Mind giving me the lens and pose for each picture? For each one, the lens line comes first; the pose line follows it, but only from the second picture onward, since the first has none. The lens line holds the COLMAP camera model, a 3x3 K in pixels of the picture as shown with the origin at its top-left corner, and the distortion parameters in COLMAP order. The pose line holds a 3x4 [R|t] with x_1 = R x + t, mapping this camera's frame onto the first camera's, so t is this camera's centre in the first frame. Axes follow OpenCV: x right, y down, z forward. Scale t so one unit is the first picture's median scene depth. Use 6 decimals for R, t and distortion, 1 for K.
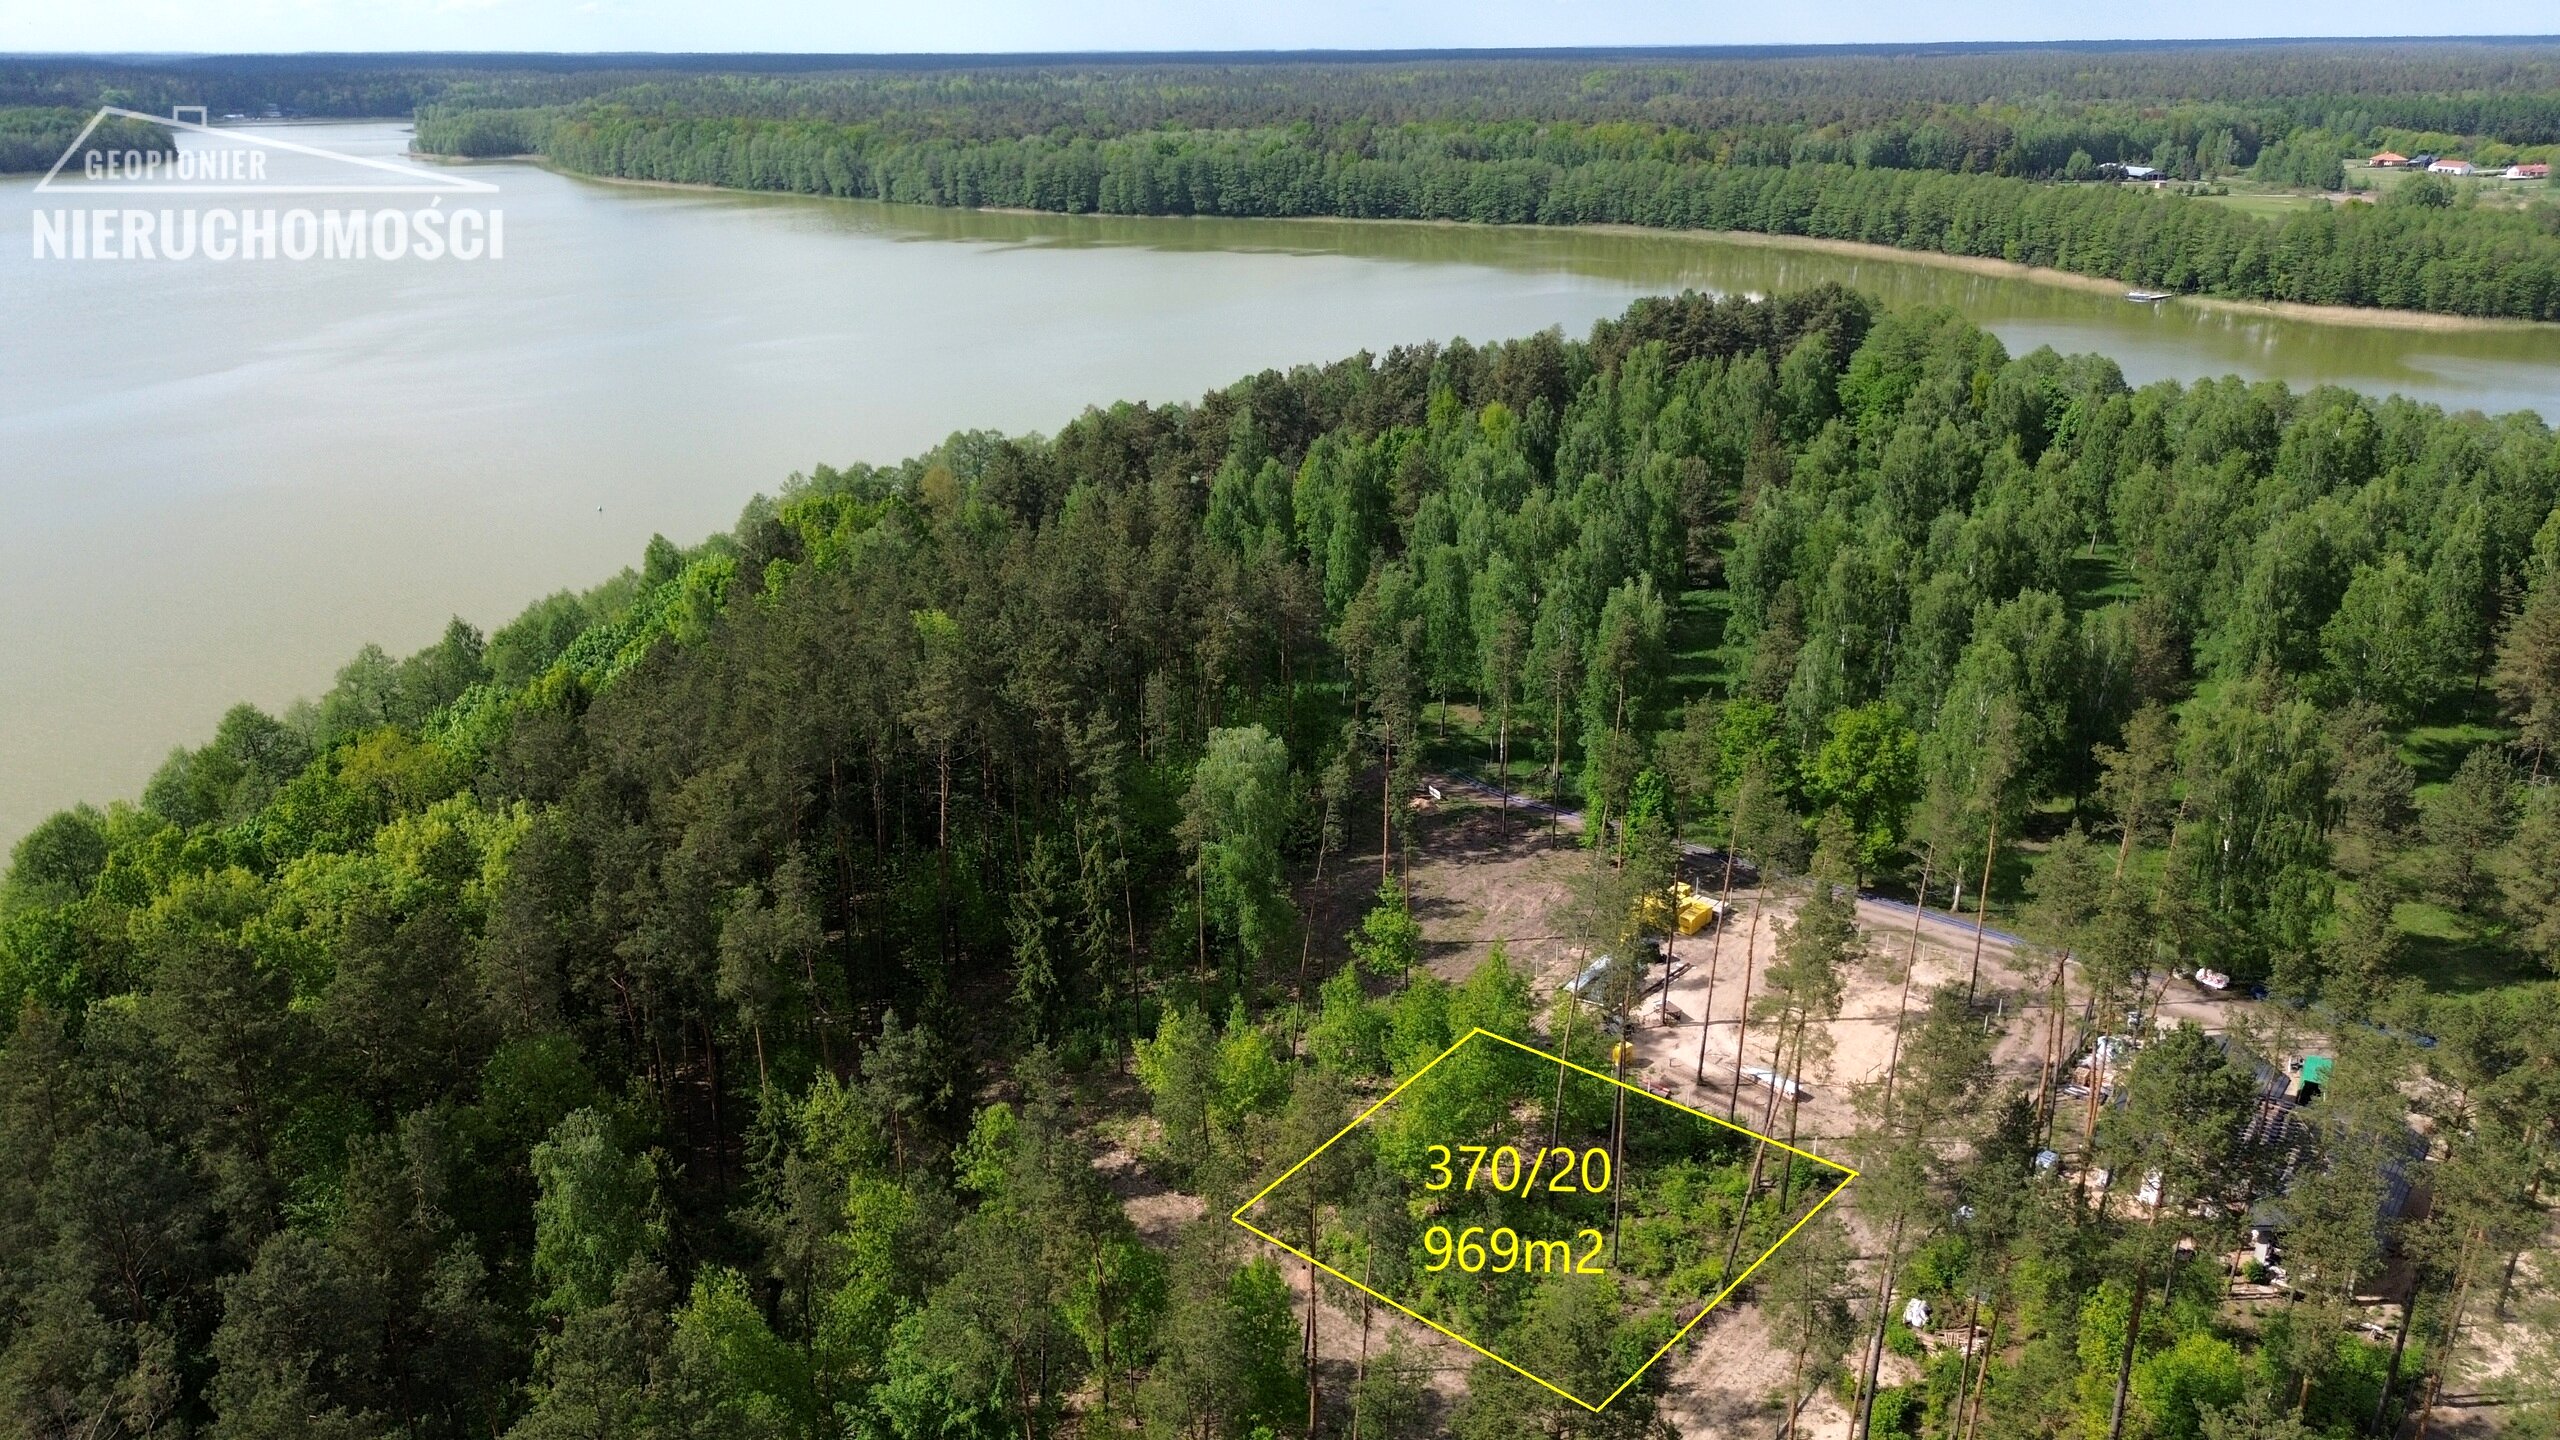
lens RADIAL K [[1785.7, 0, 1286.6], [0, 1785.7, 709.2], [0, 0, 1]] dist [0.081859, -0.101188]
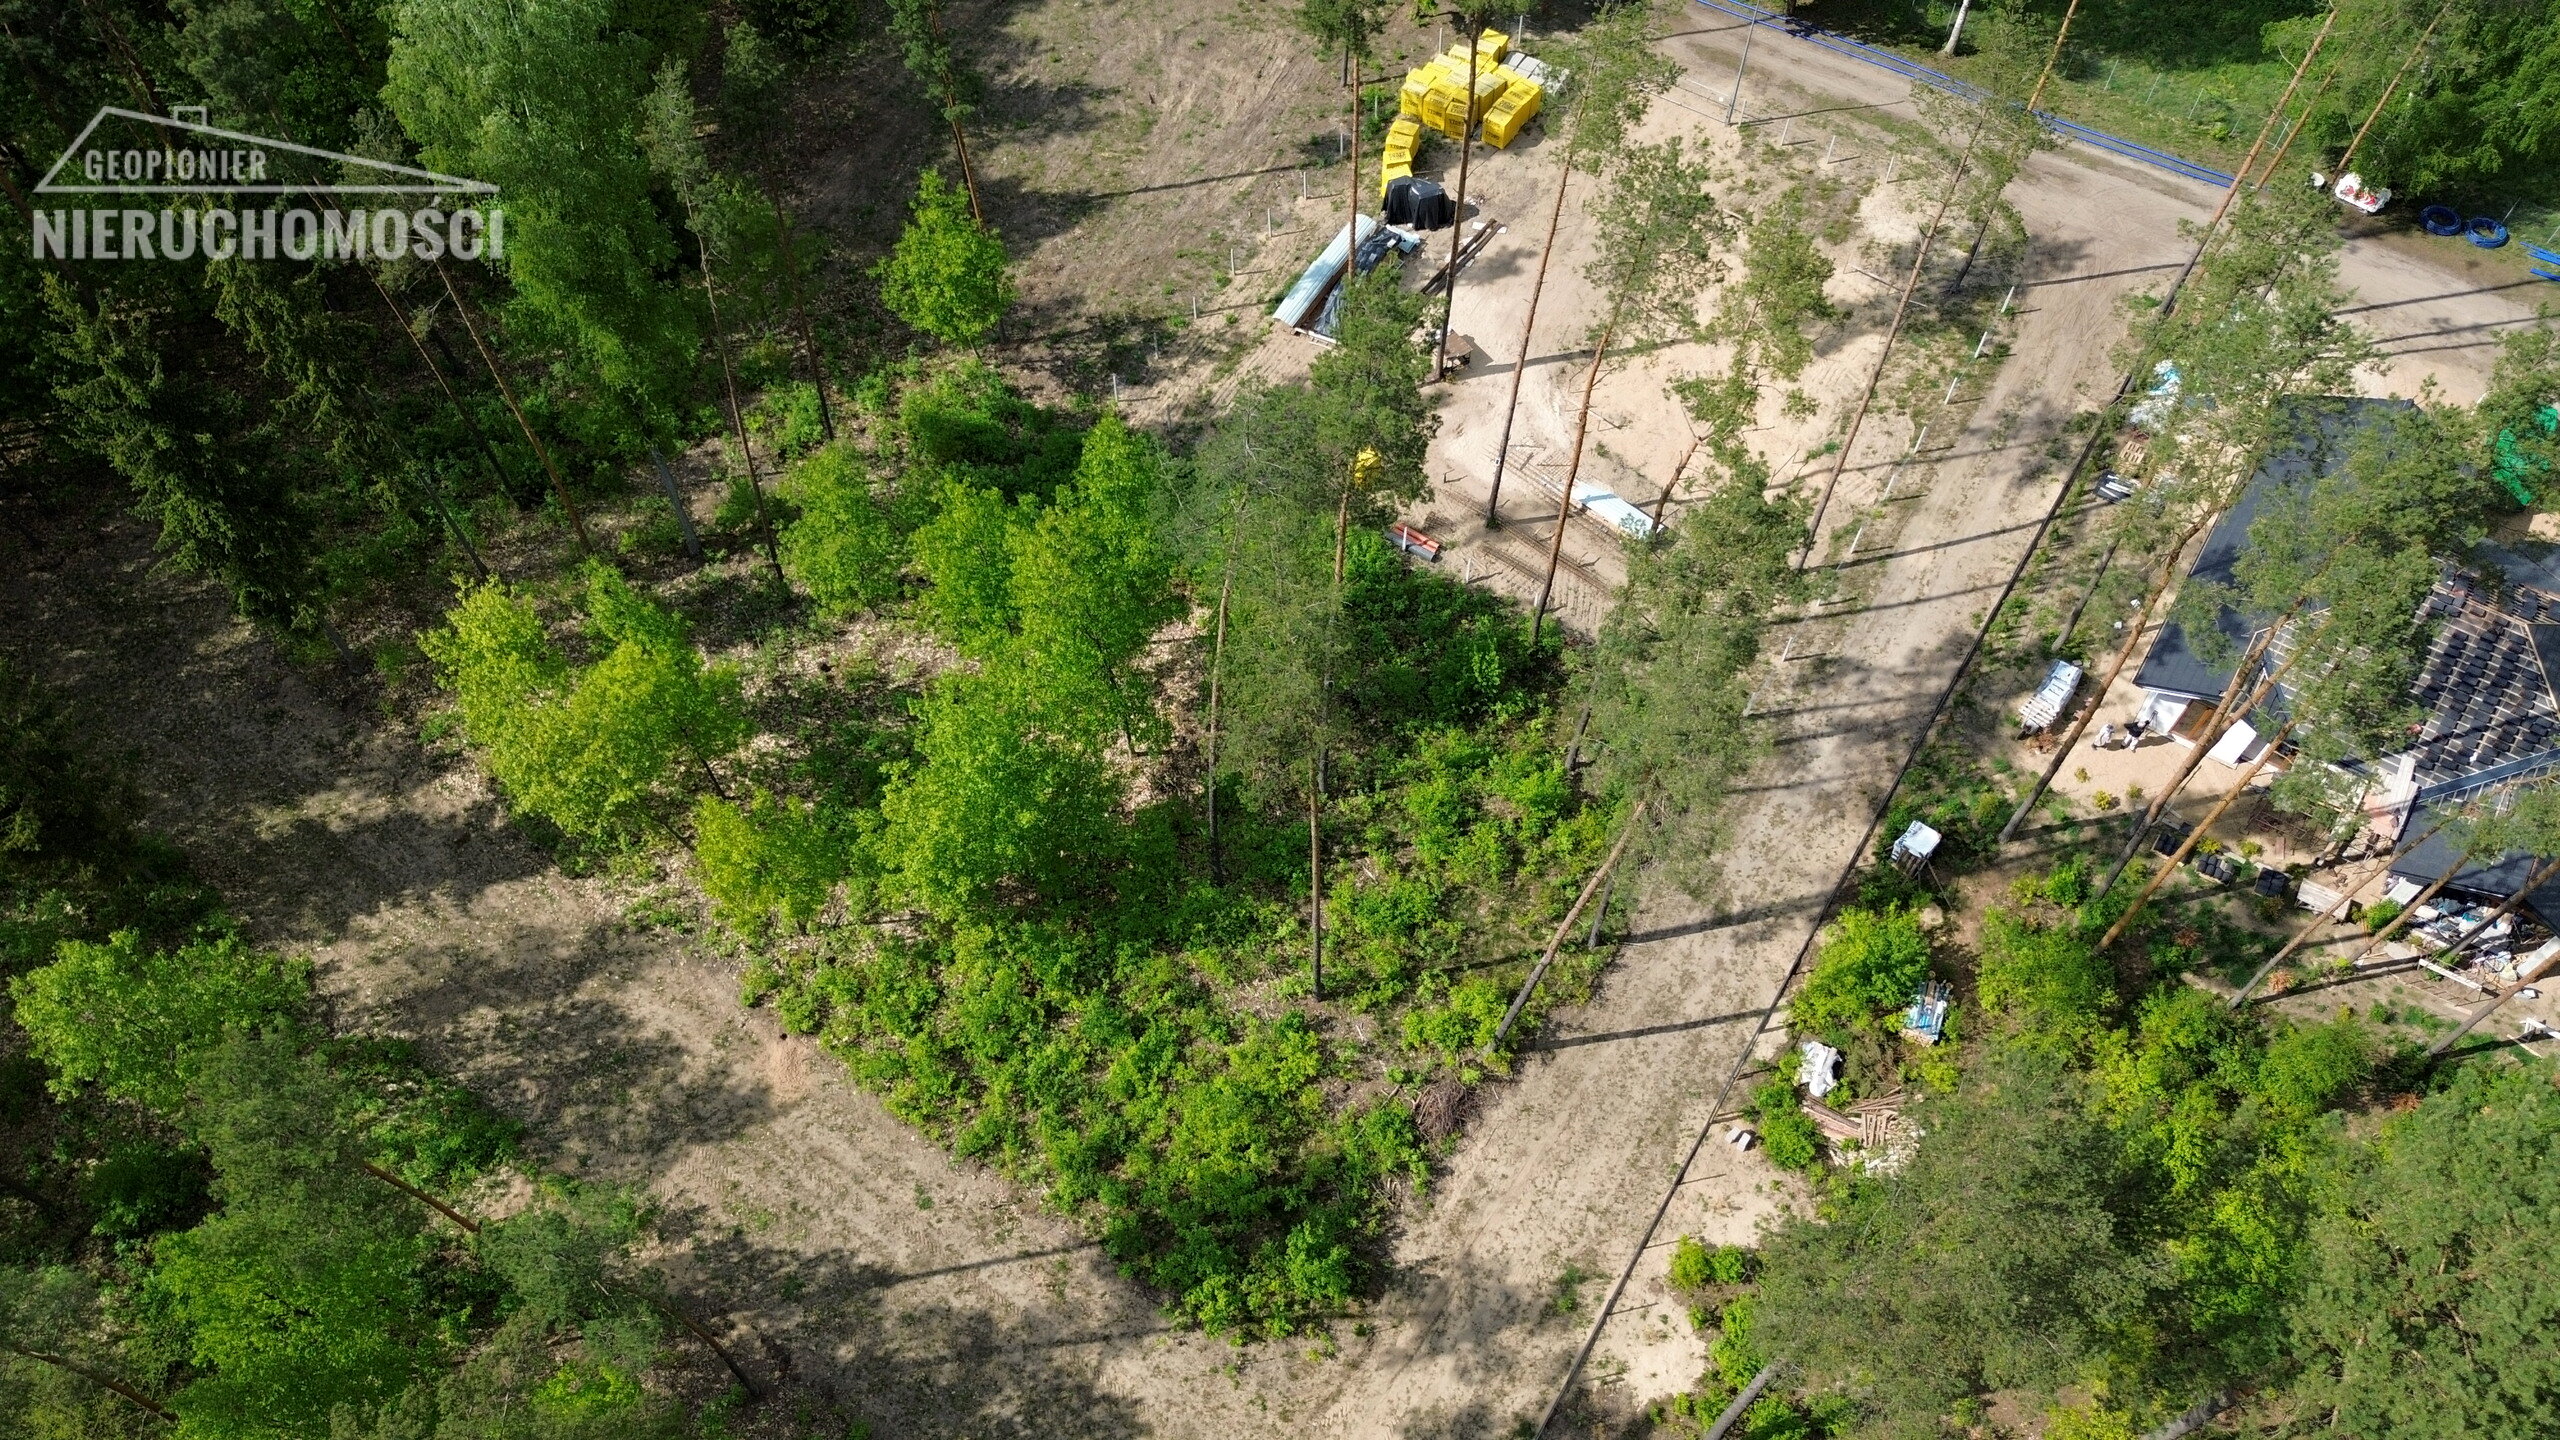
lens RADIAL K [[1785.7, 0, 1286.6], [0, 1785.7, 709.2], [0, 0, 1]] dist [0.081859, -0.101188]
pose [[0.994638, -0.090889, 0.049349, 0.115508], [0.043283, 0.799185, 0.599525, -0.085684], [-0.093929, -0.594174, 0.798833, 0.451153]]
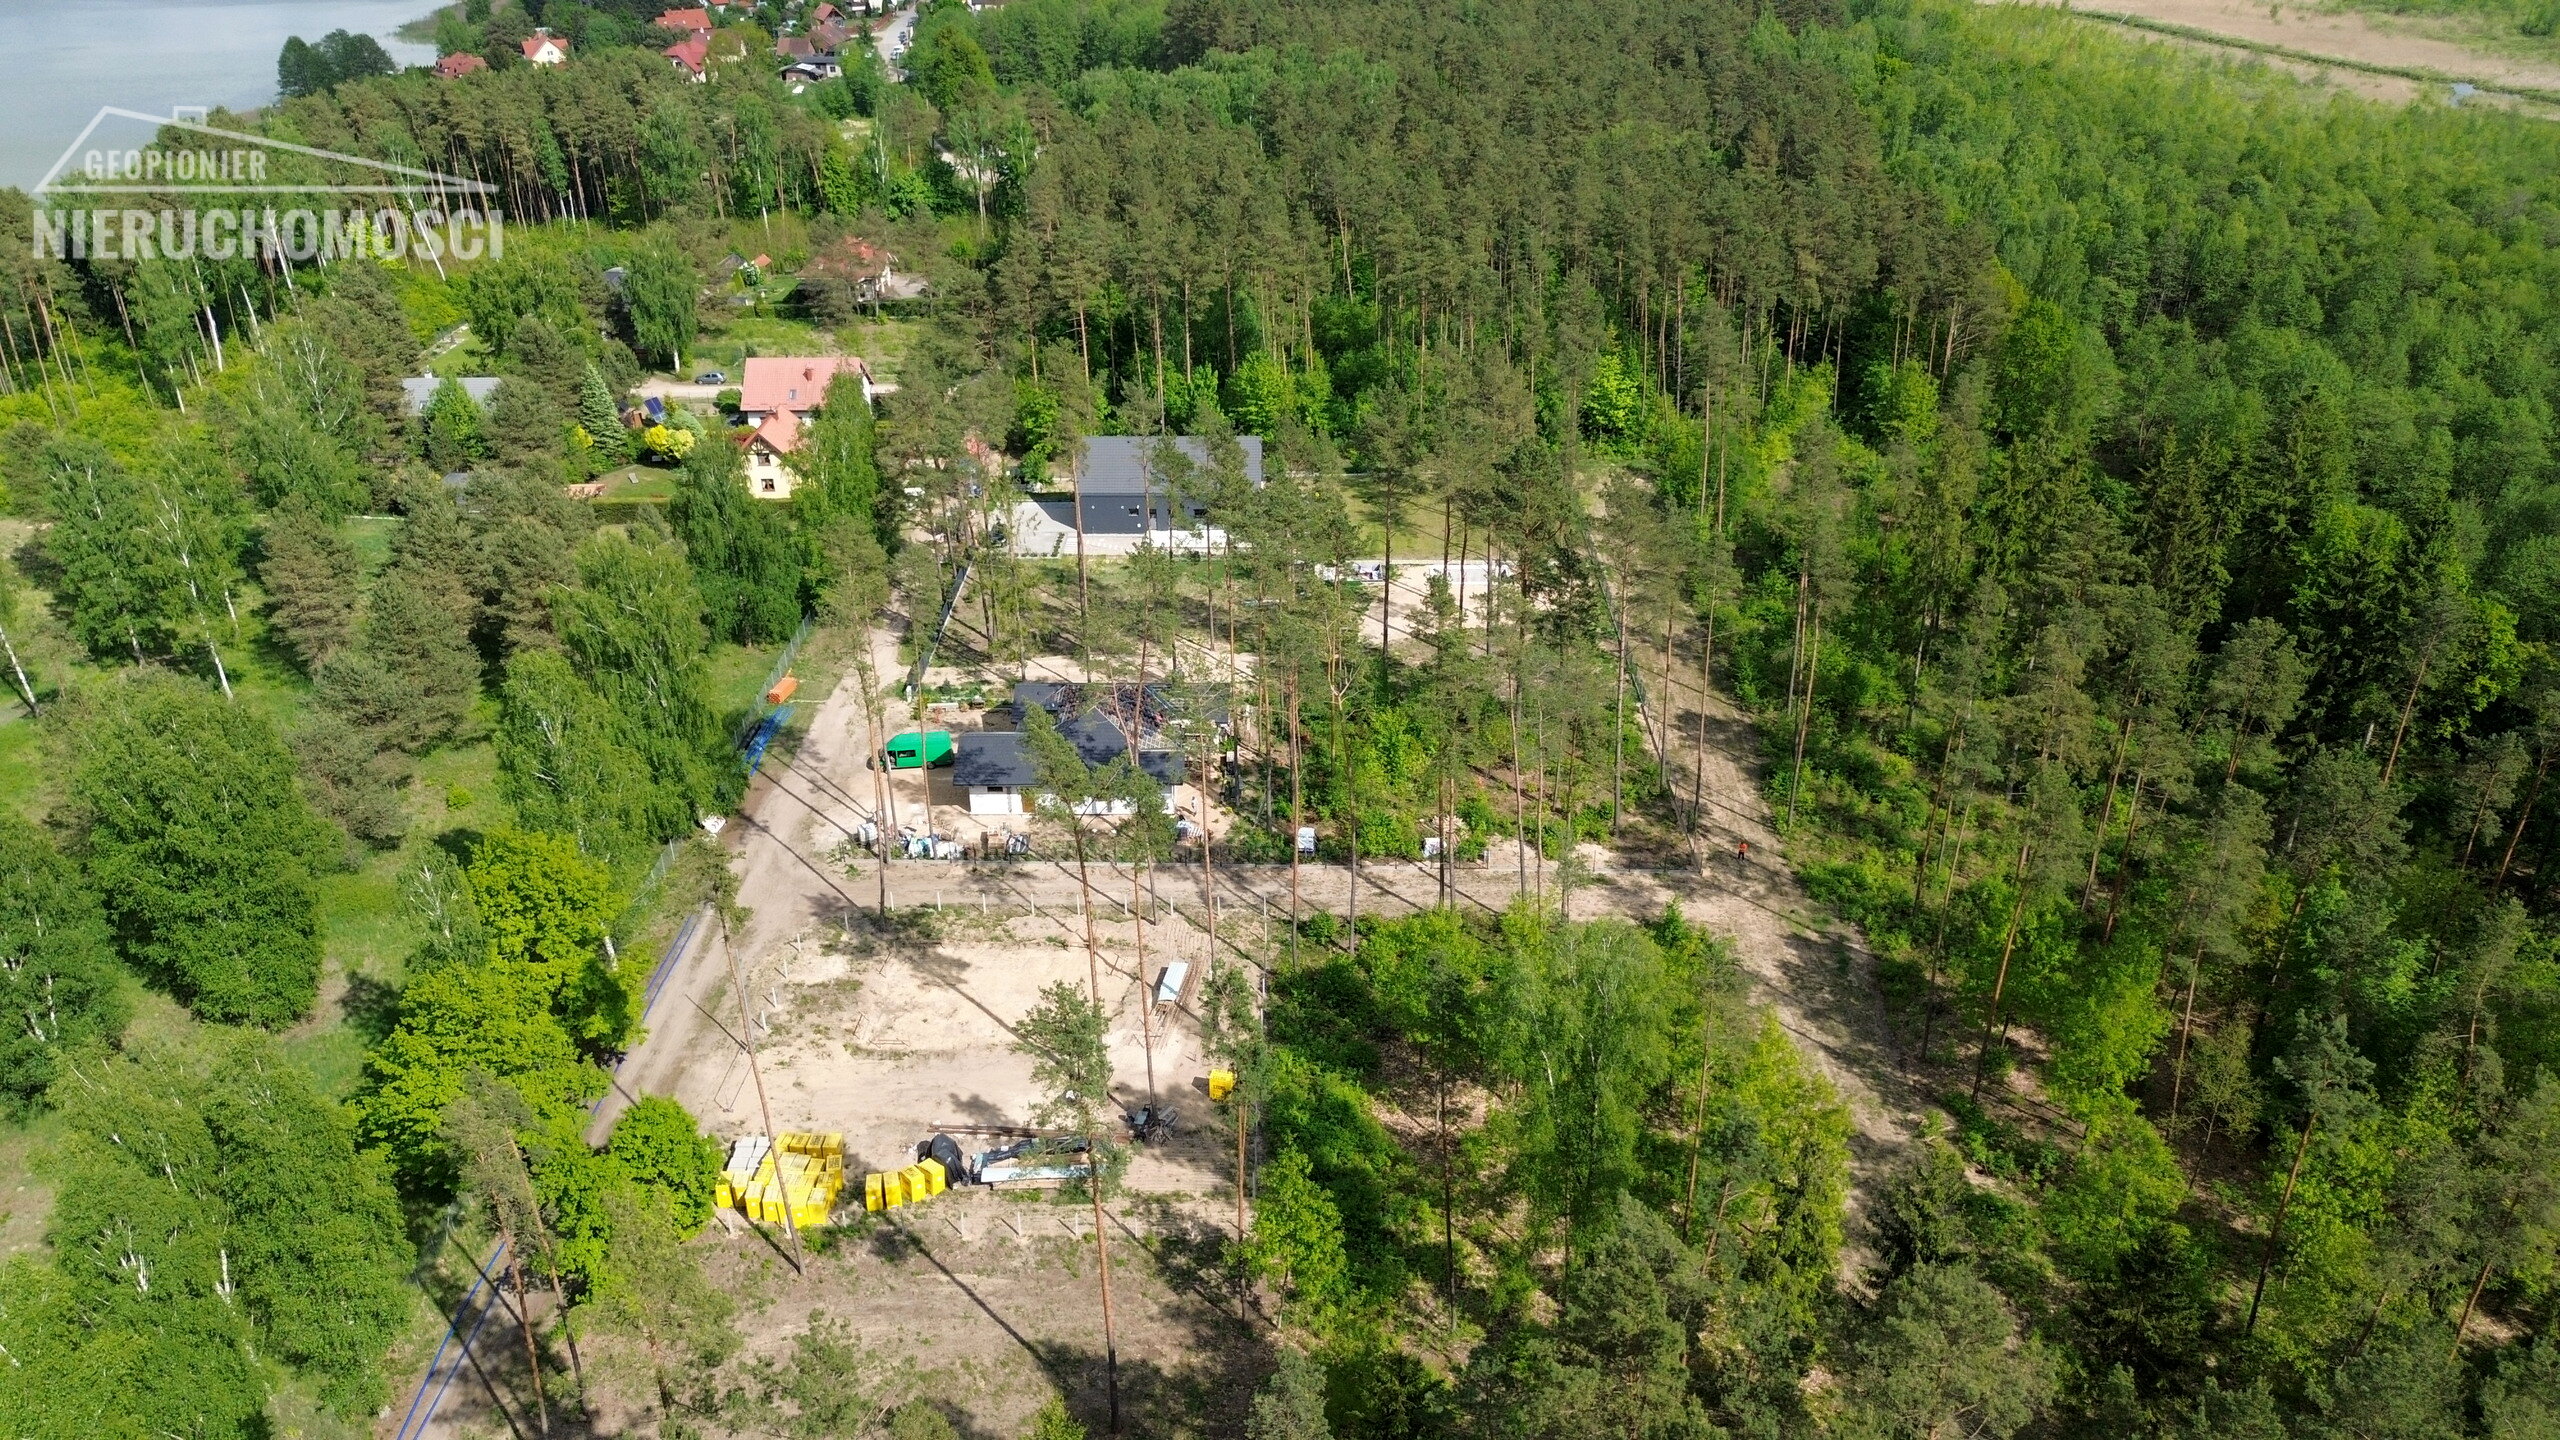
lens RADIAL K [[1785.7, 0, 1286.6], [0, 1785.7, 709.2], [0, 0, 1]] dist [0.081859, -0.101188]
pose [[-0.627020, -0.338671, 0.701533, -0.311492], [0.280401, 0.742069, 0.608858, -0.378264], [-0.726788, 0.578477, -0.370329, 1.083645]]
